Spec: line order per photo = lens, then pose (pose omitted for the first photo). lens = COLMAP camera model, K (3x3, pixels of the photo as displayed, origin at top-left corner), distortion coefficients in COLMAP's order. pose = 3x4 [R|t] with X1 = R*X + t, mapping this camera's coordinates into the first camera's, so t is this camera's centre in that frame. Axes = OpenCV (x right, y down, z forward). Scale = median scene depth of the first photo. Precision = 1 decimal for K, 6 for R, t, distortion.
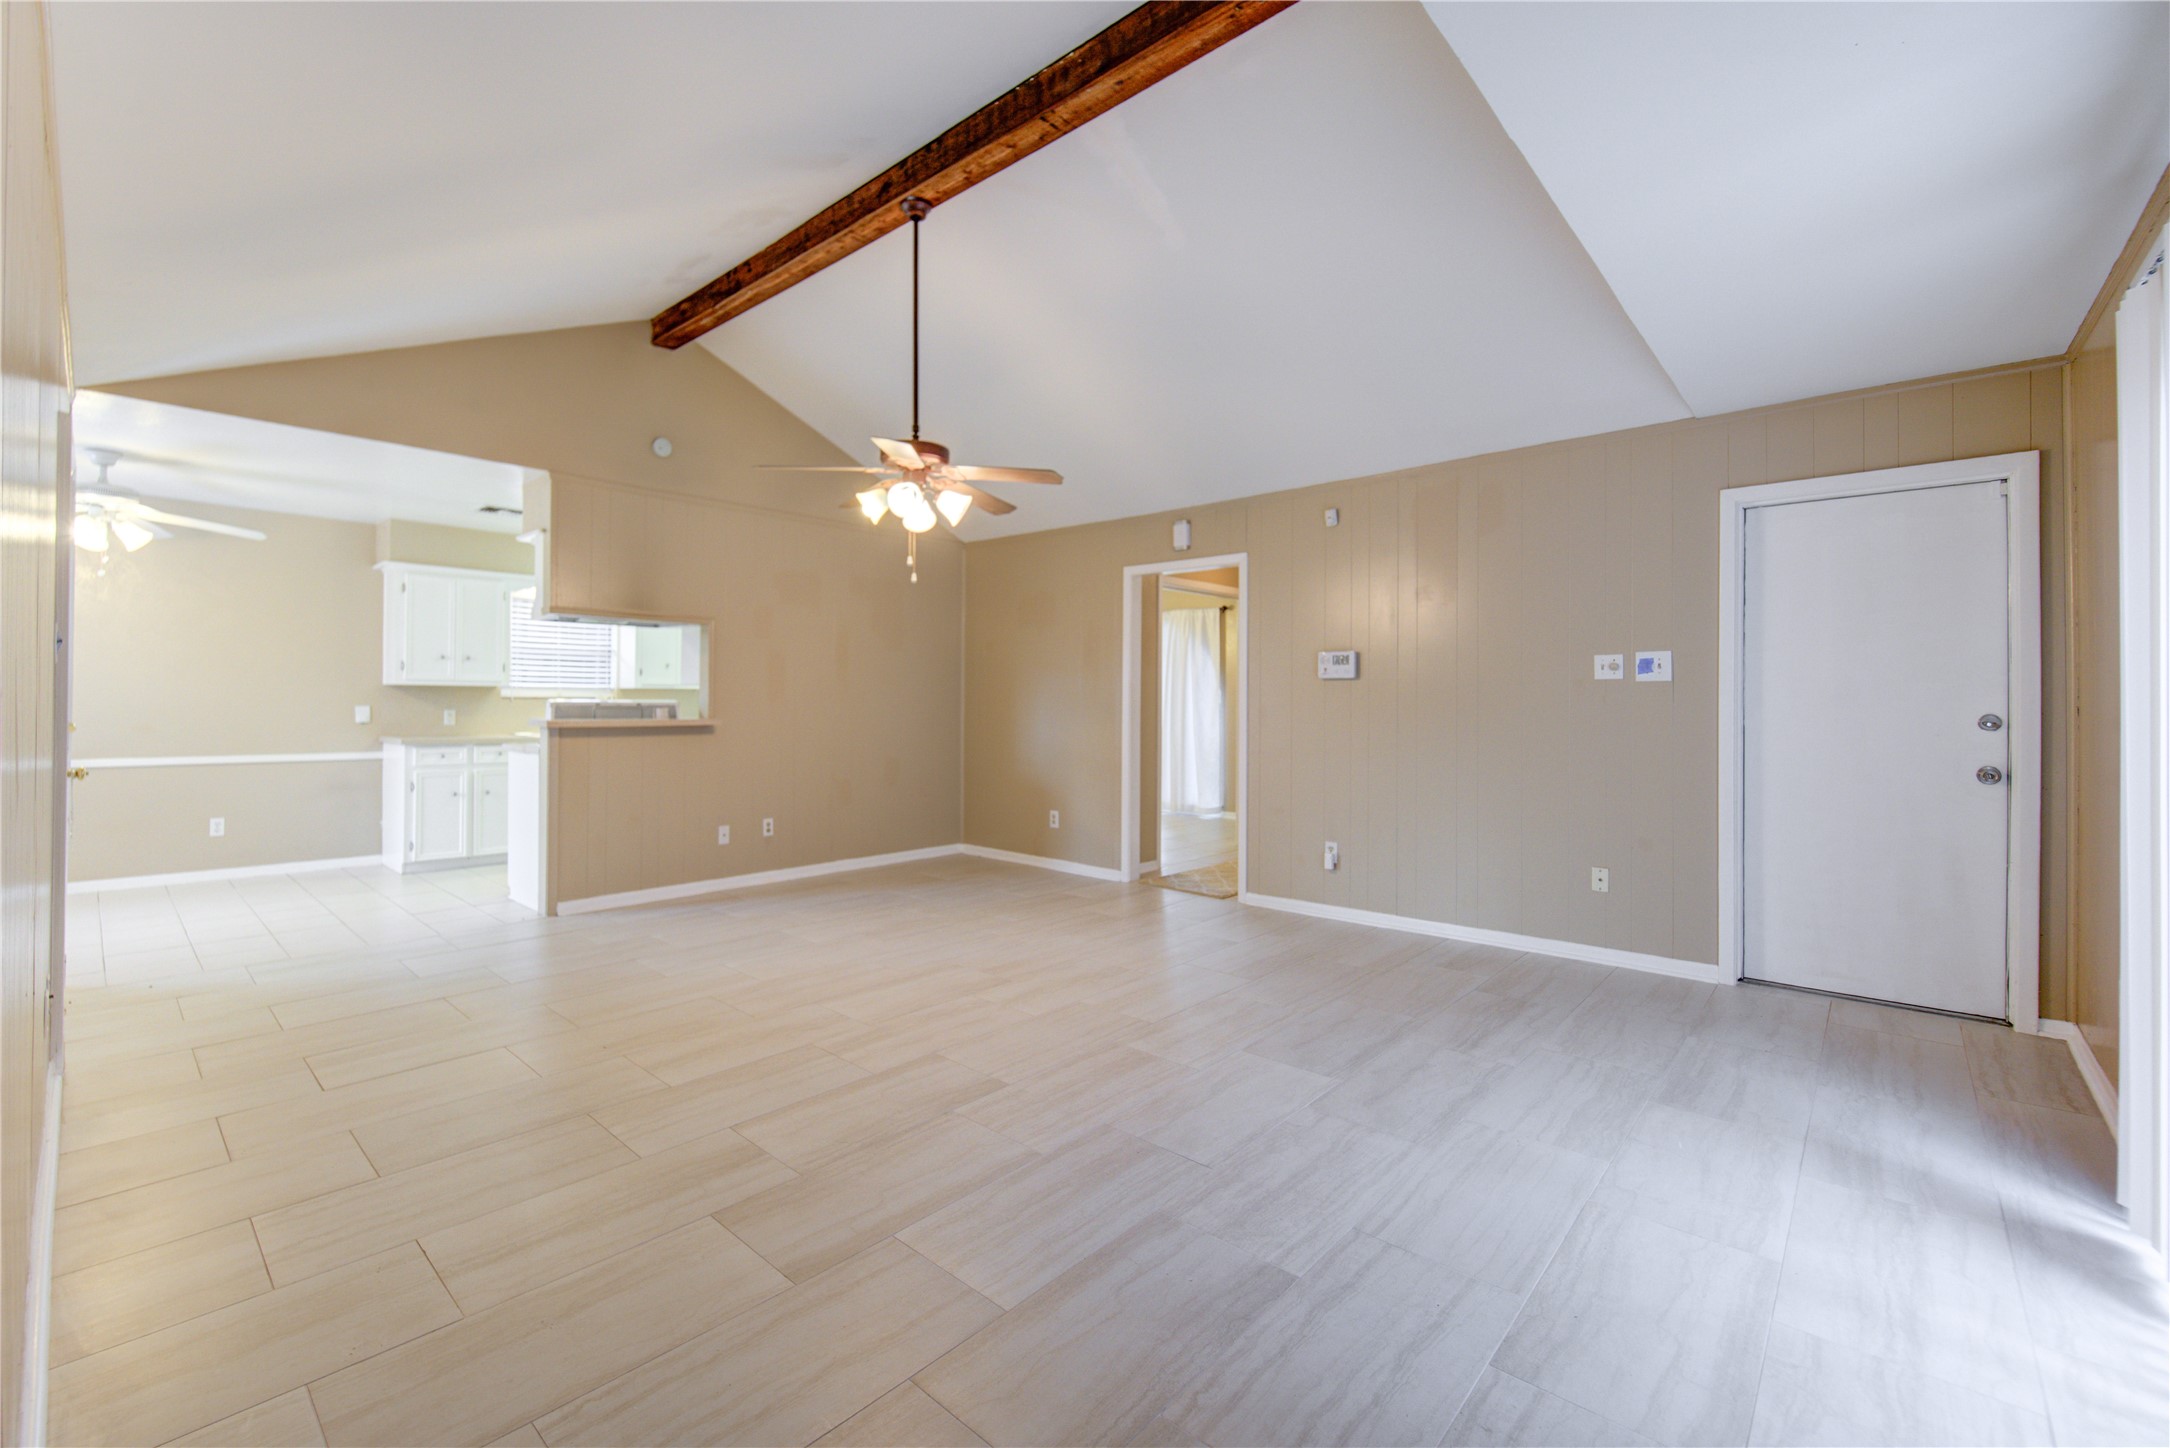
lens RADIAL K [[904.8, 0, 1022.7], [0, 904.8, 706.5], [0, 0, 1]] dist [0.001401, -0.001159]
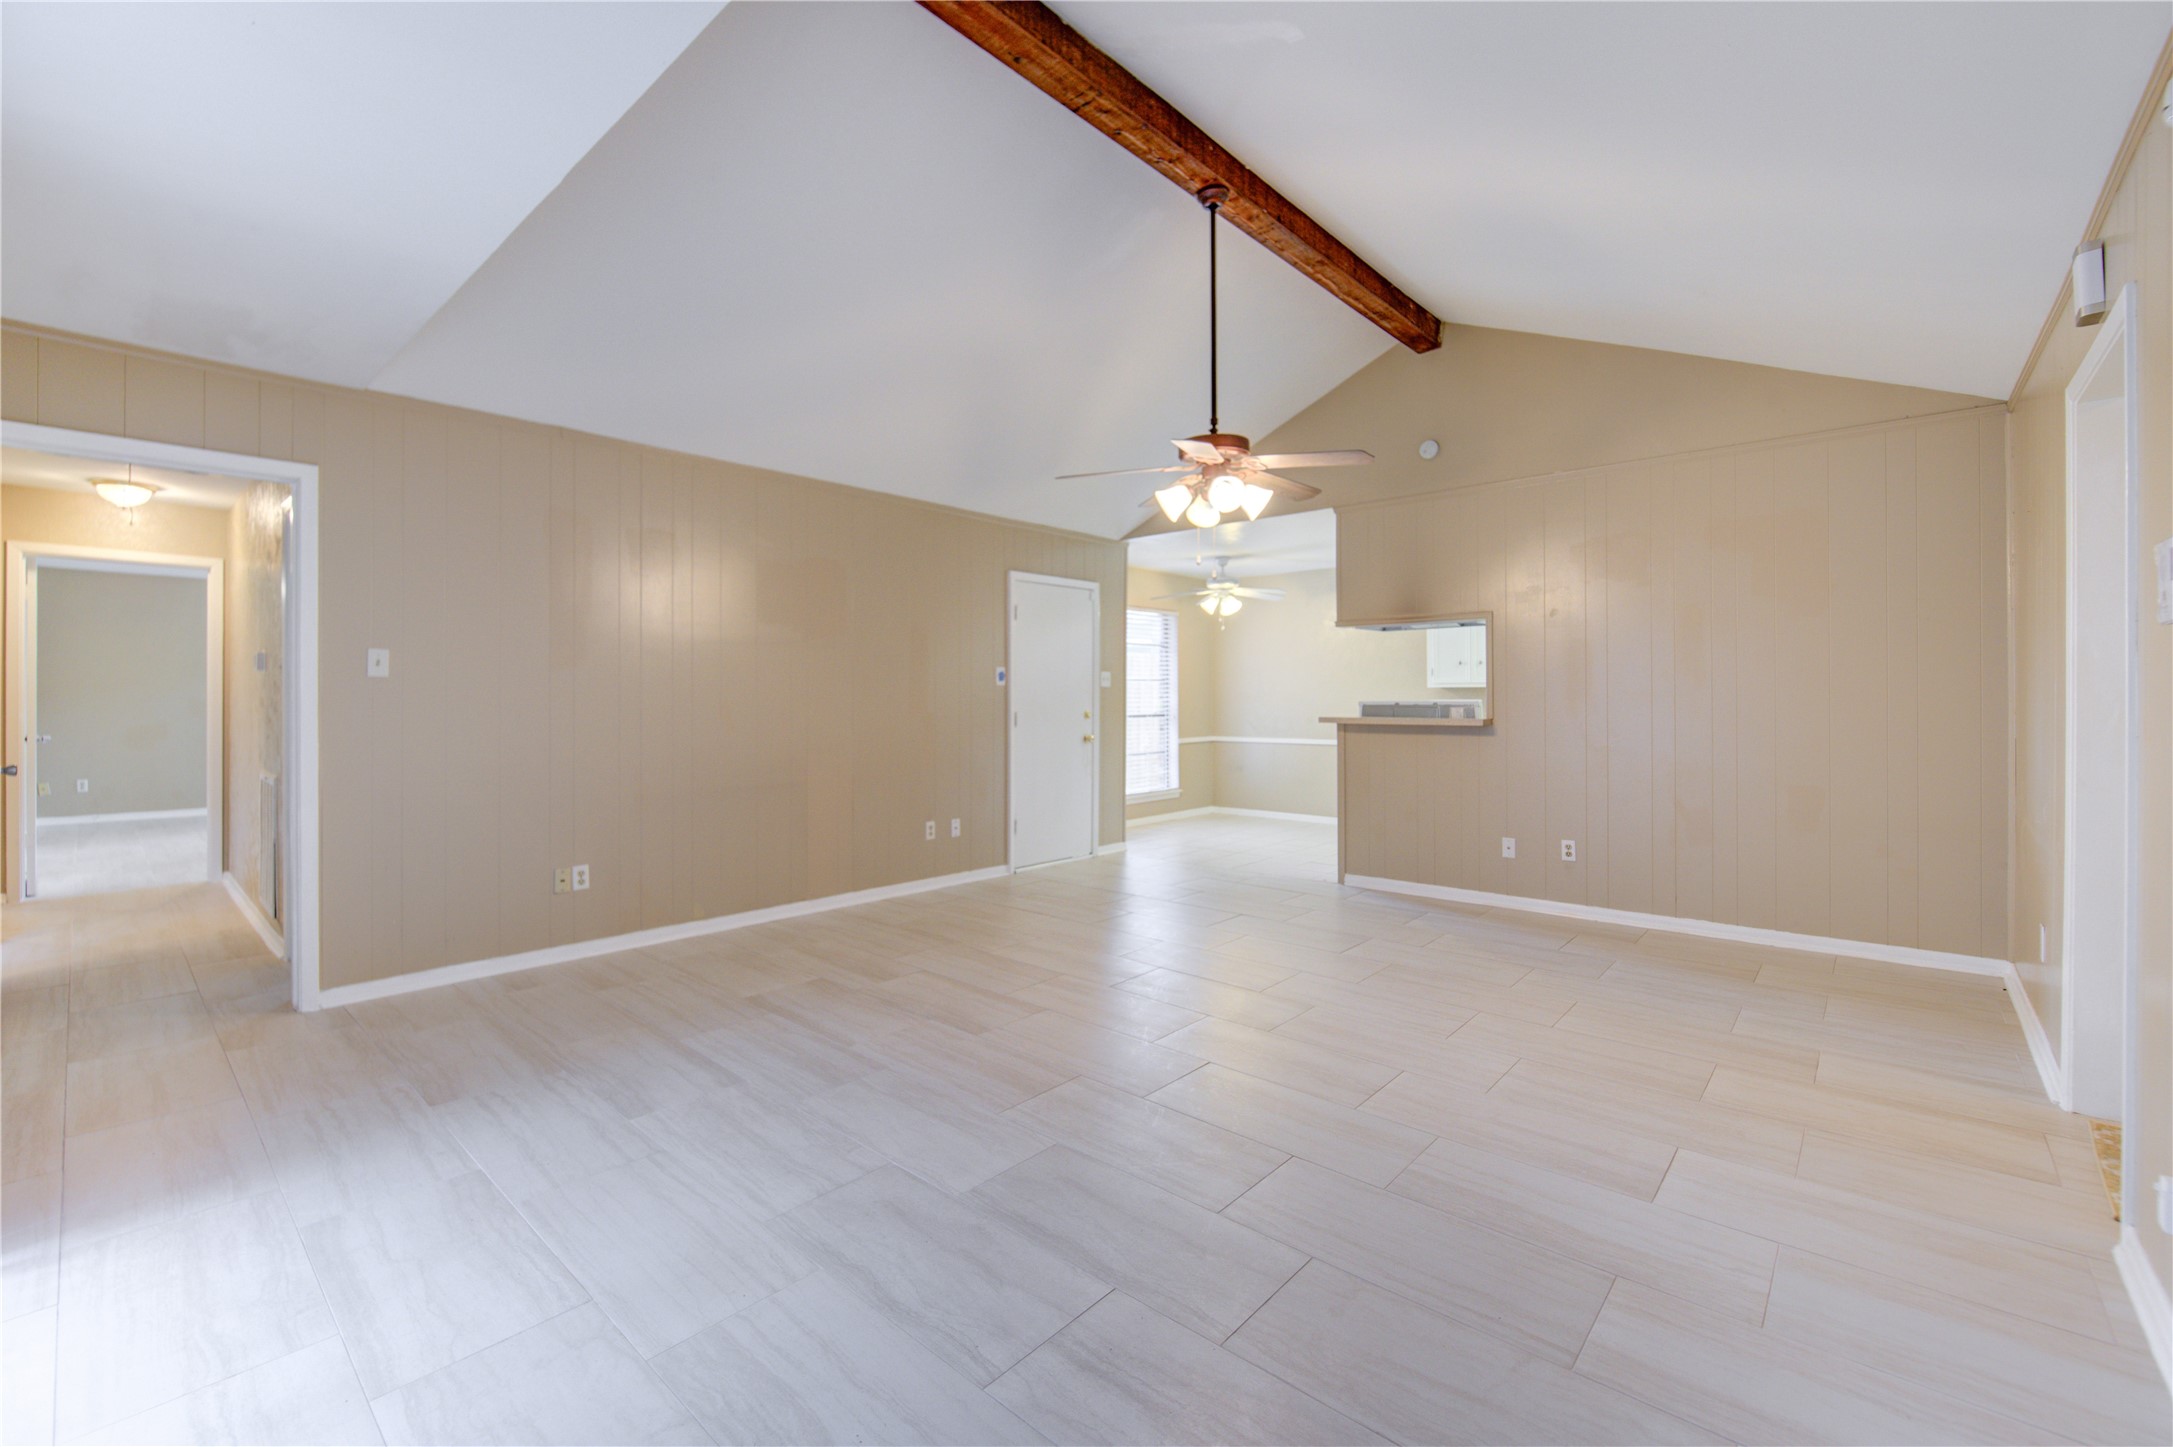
lens RADIAL K [[906.1, 0, 1081.2], [0, 906.1, 706.0], [0, 0, 1]] dist [0.001401, -0.001159]
pose [[0.027251, 0.002910, -0.999624, 1.245854], [-0.004100, 0.999988, 0.002799, -0.002187], [0.999620, 0.004022, 0.027262, 1.209135]]
